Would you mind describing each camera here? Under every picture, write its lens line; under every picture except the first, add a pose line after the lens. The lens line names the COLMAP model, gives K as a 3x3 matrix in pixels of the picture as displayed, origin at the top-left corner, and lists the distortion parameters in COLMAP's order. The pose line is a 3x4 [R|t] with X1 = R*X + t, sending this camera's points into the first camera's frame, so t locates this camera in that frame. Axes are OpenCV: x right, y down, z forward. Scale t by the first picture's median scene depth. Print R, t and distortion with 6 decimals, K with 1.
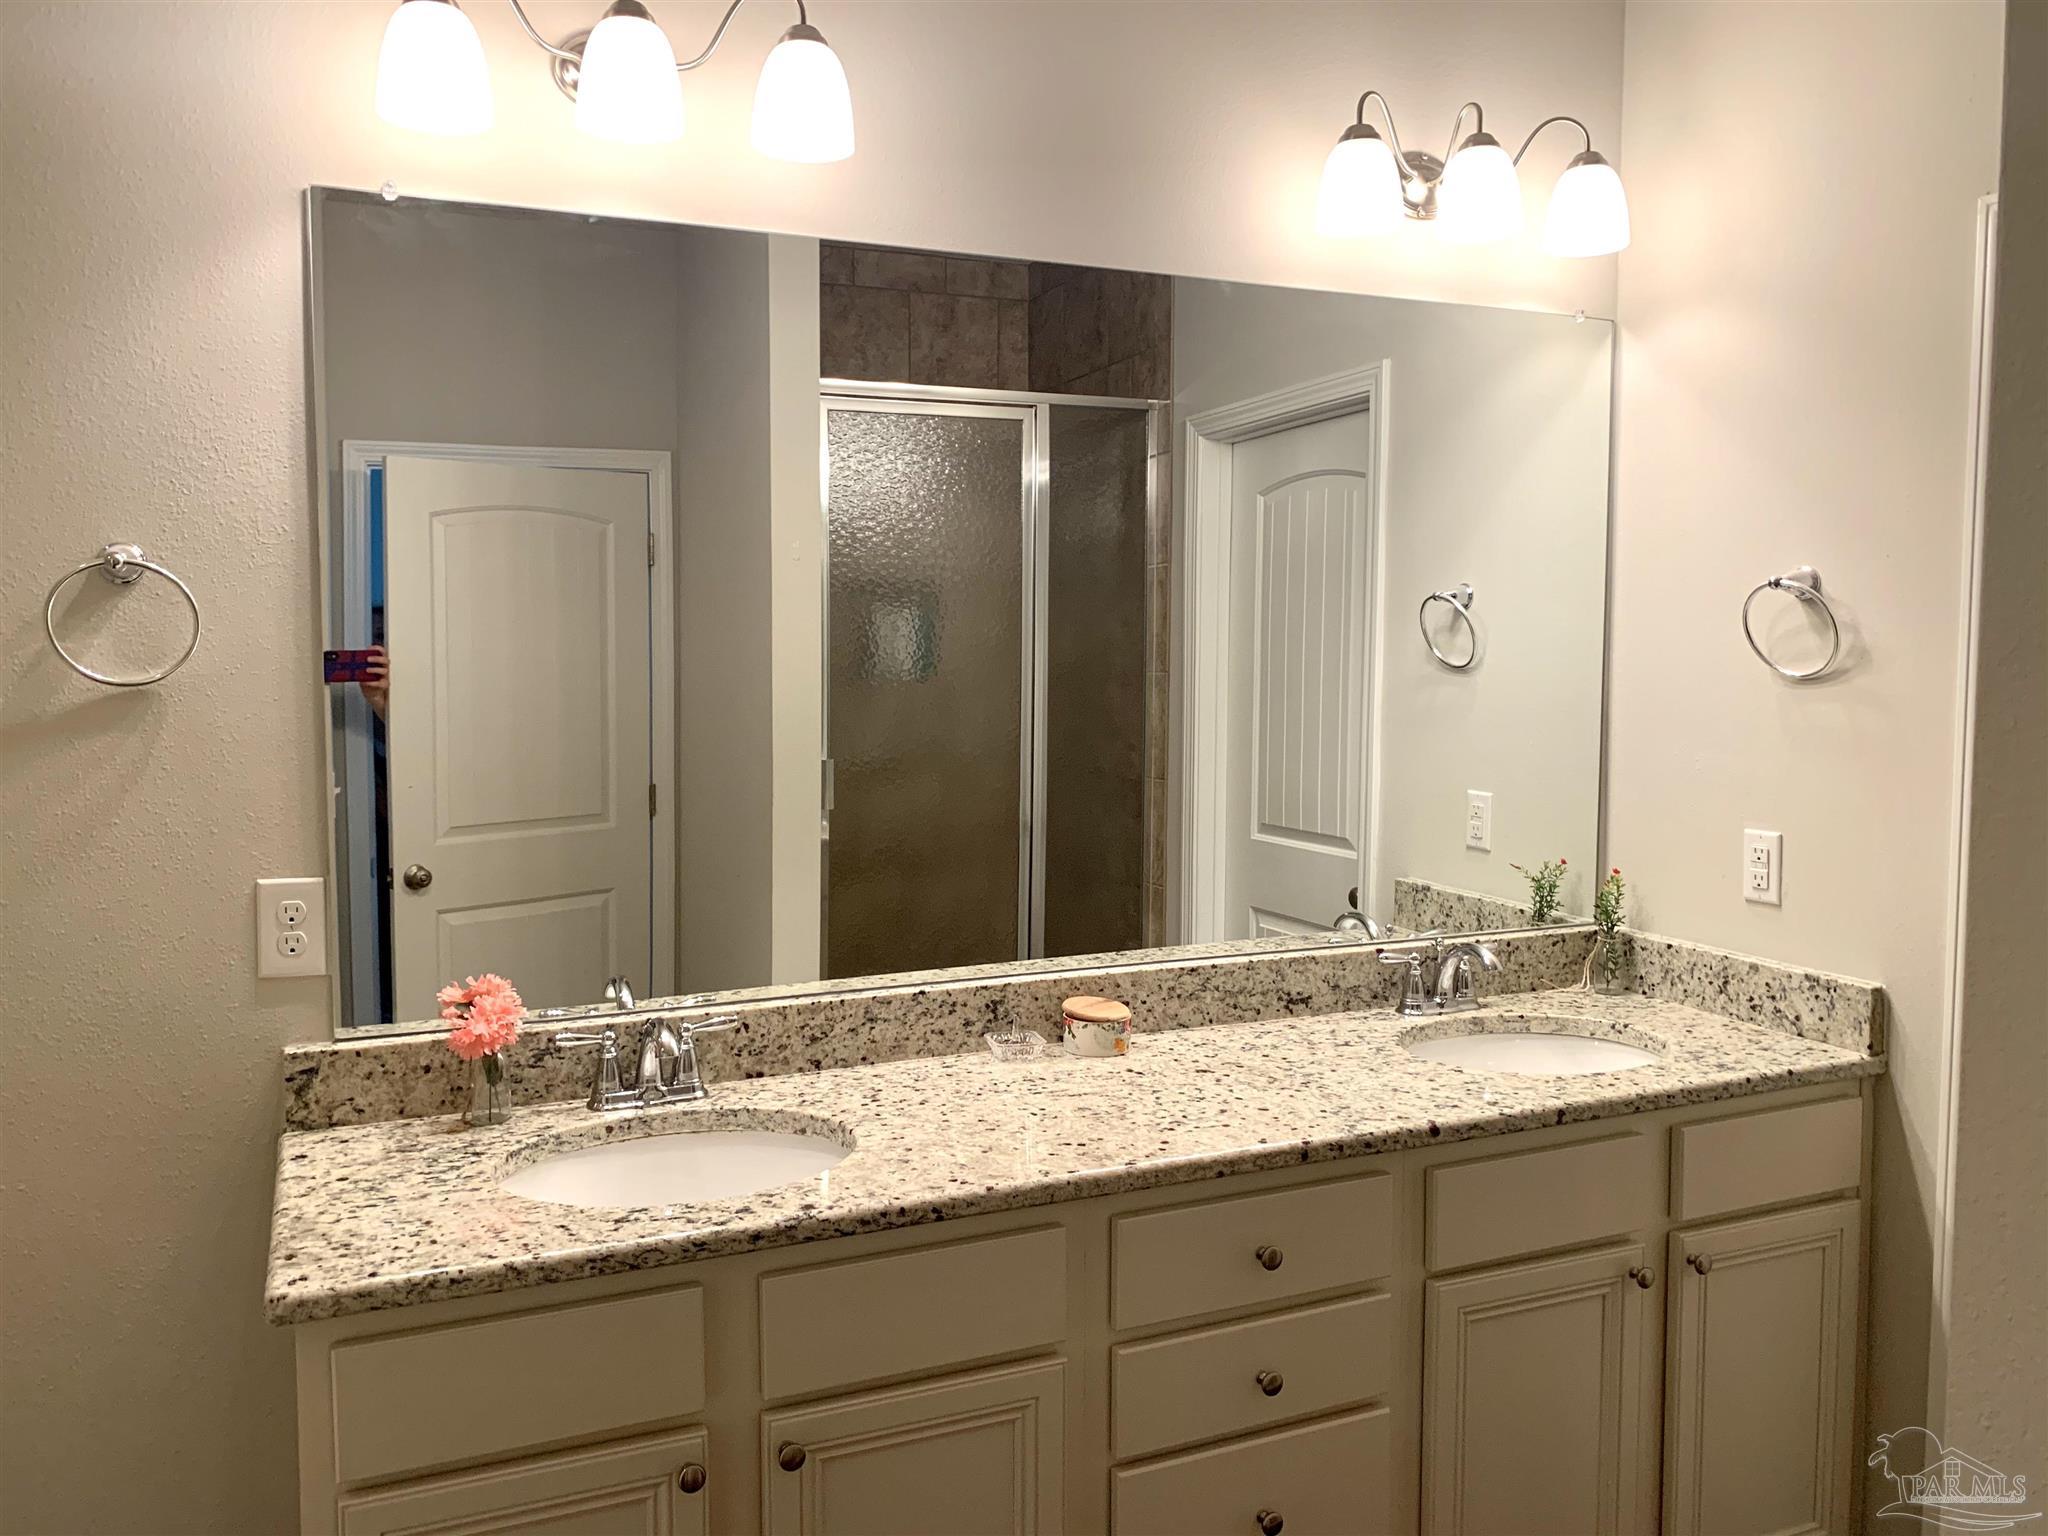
lens RADIAL K [[1553.2, 0, 1027.7], [0, 1553.2, 754.9], [0, 0, 1]] dist [0.074476, -0.148745]
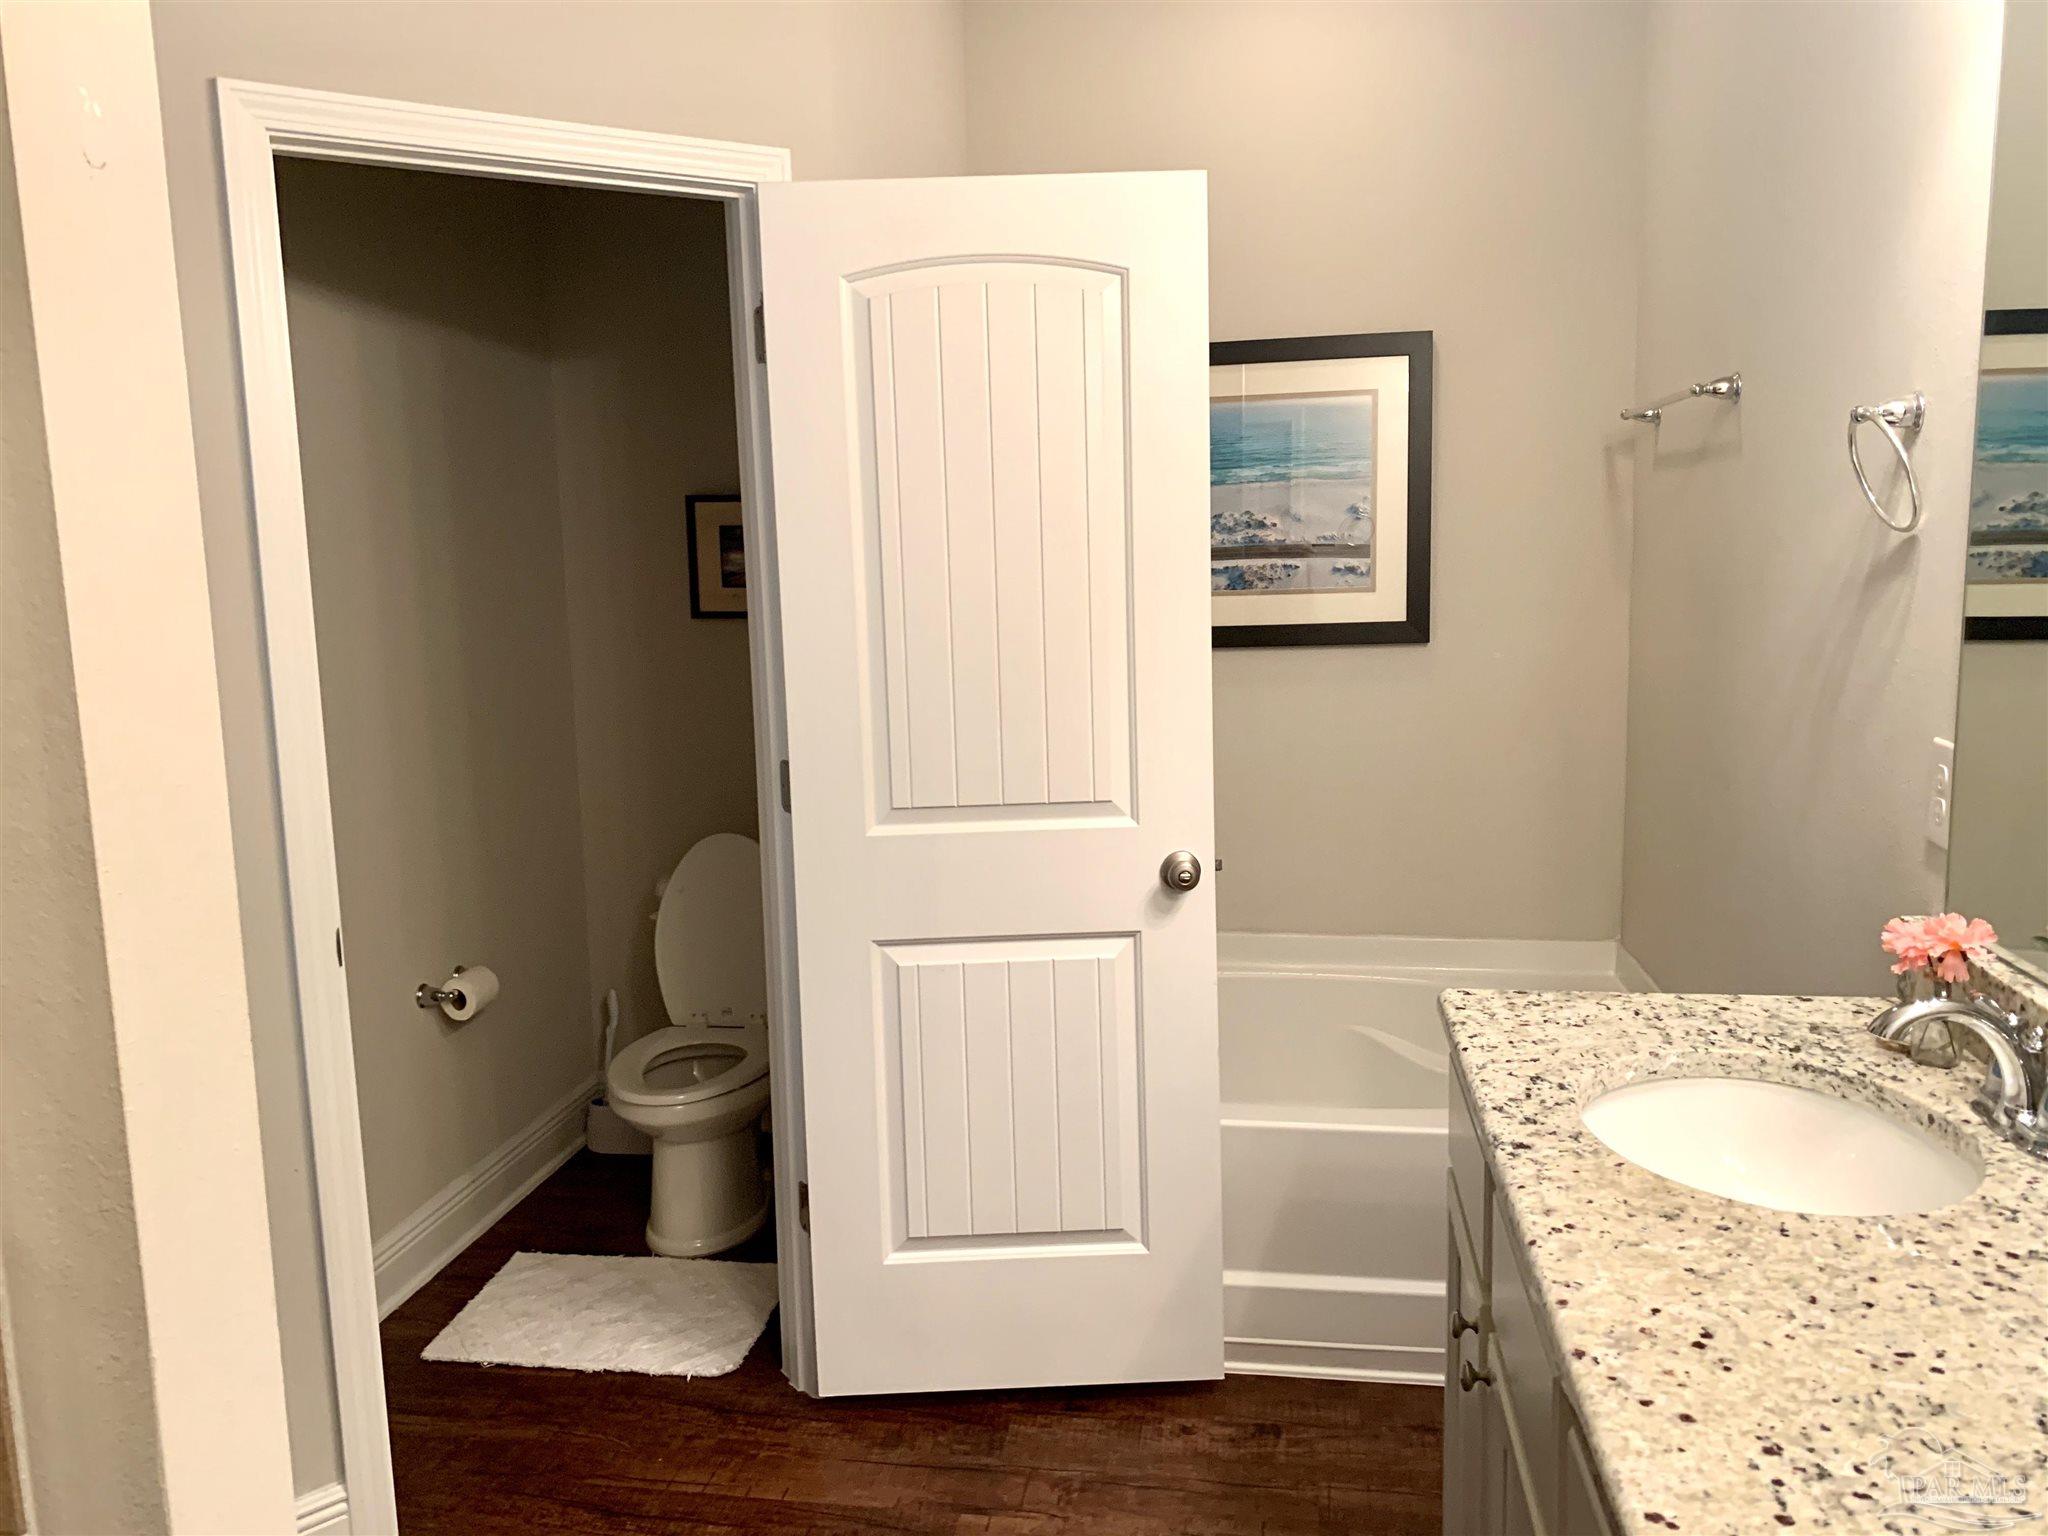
lens RADIAL K [[1583.8, 0, 1024.0], [0, 1583.8, 768.0], [0, 0, 1]] dist [0.002826, -0.001855]
pose [[-0.545043, 0.131893, -0.827969, 0.540007], [-0.036700, 0.982849, 0.180724, -0.049234], [0.837605, 0.128889, -0.530854, 0.921987]]
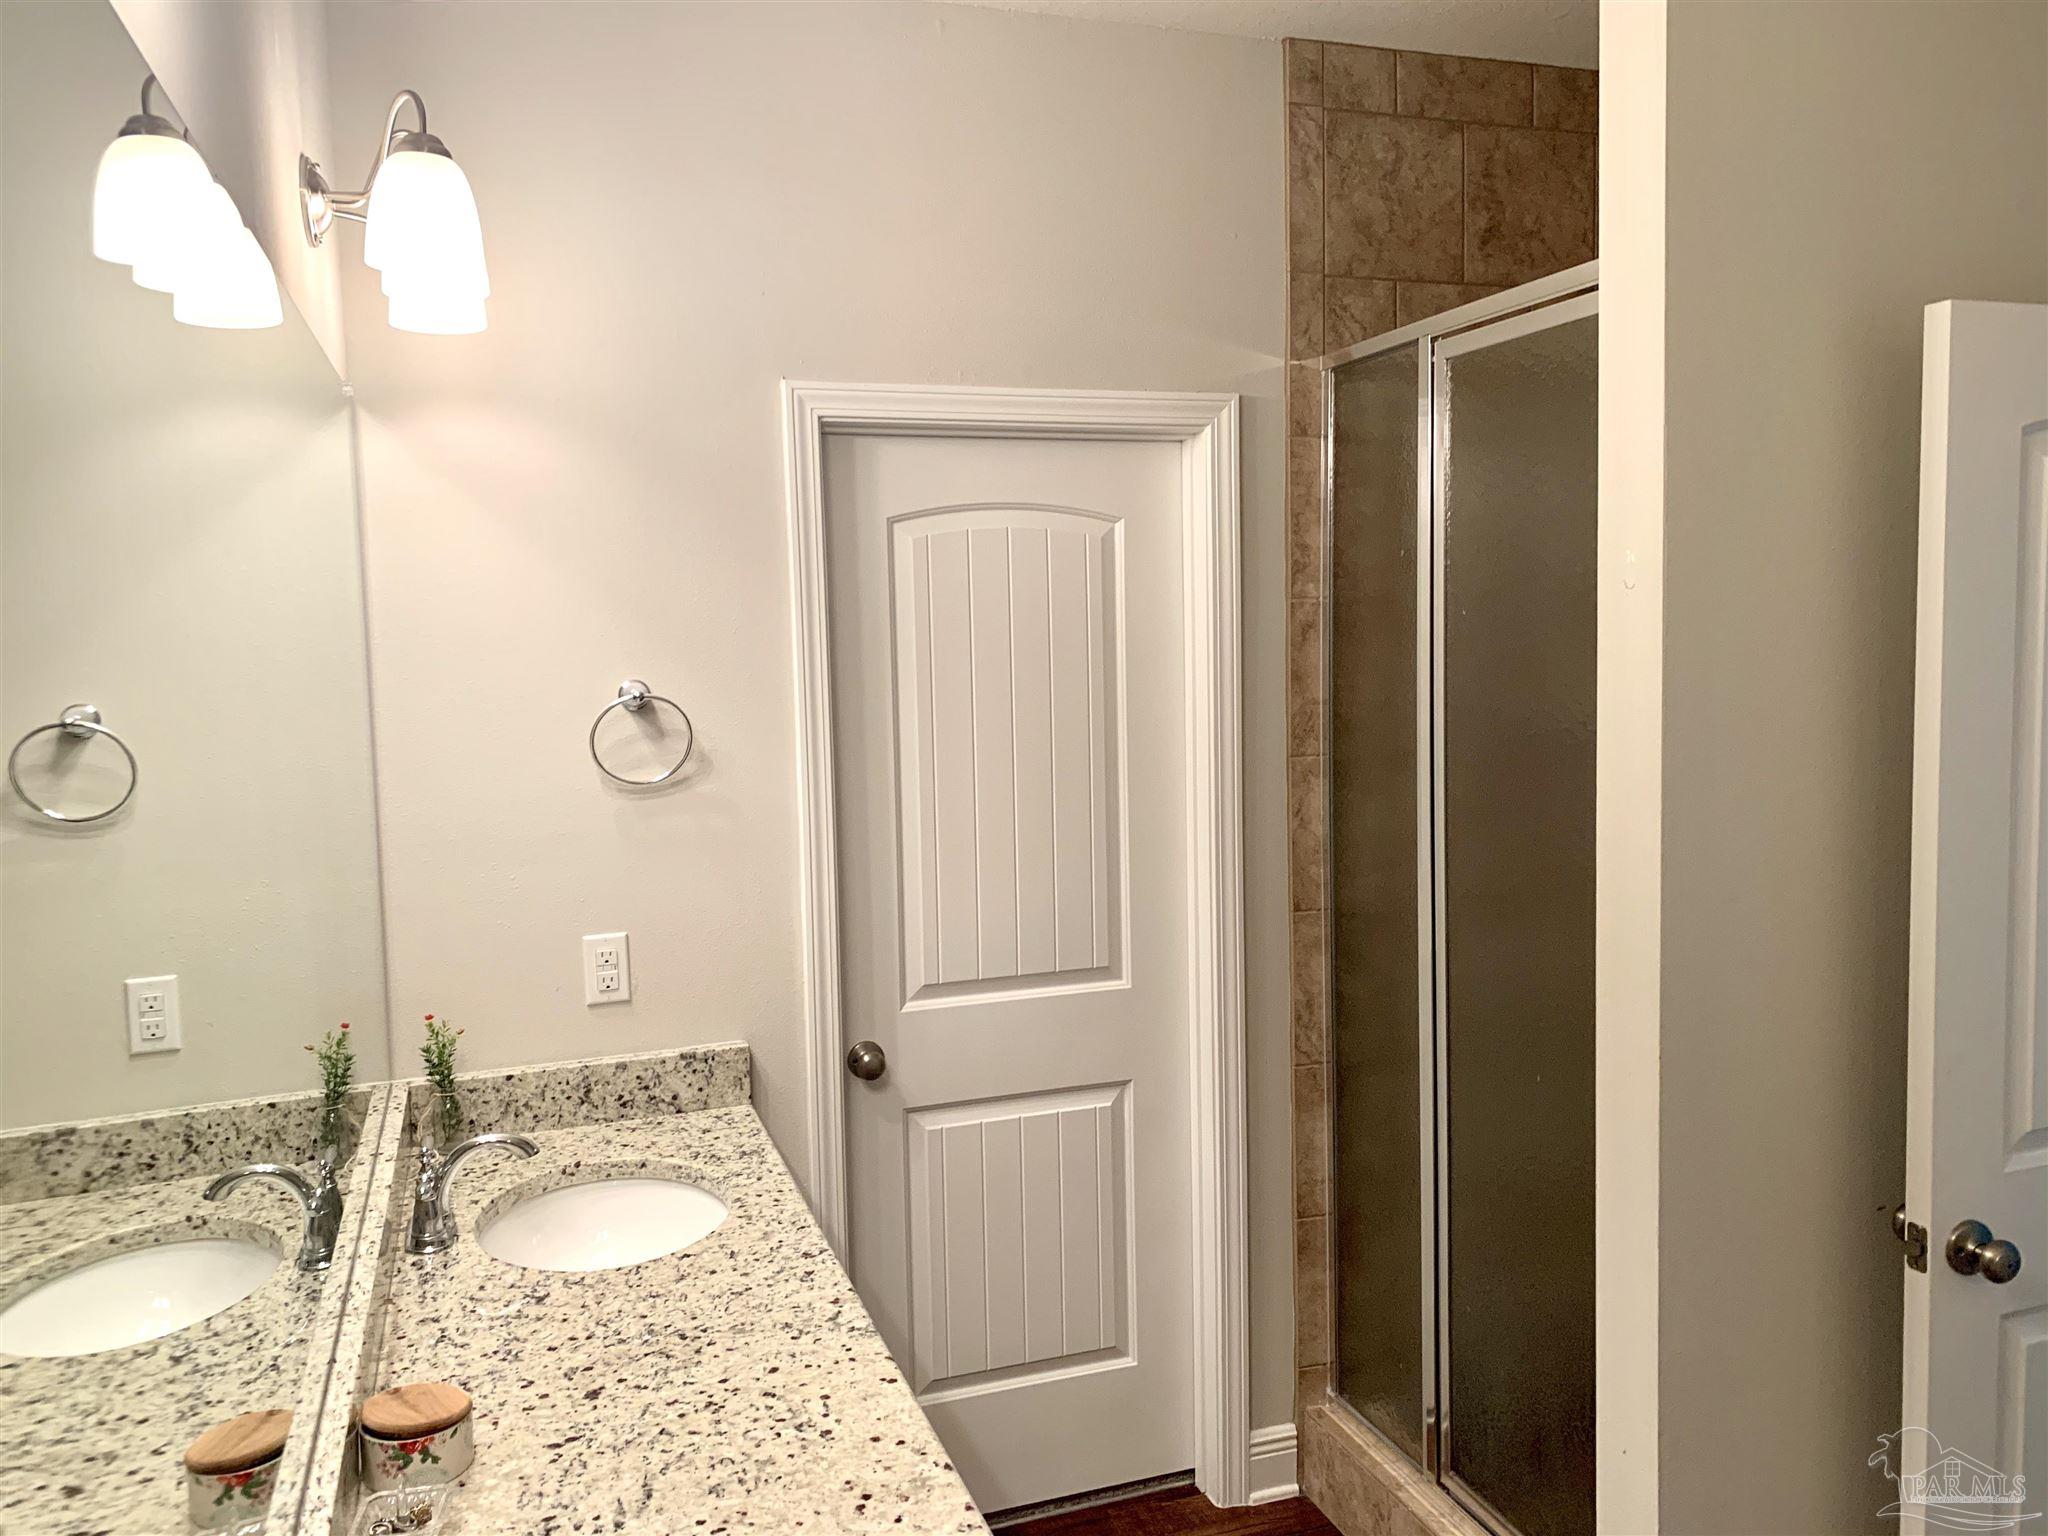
lens RADIAL K [[1553.2, 0, 1027.7], [0, 1553.2, 754.9], [0, 0, 1]] dist [0.074476, -0.148745]
pose [[0.090170, -0.085777, 0.992226, -0.587064], [0.100913, 0.991943, 0.076582, -0.135995], [-0.990801, 0.093223, 0.098099, 0.698069]]
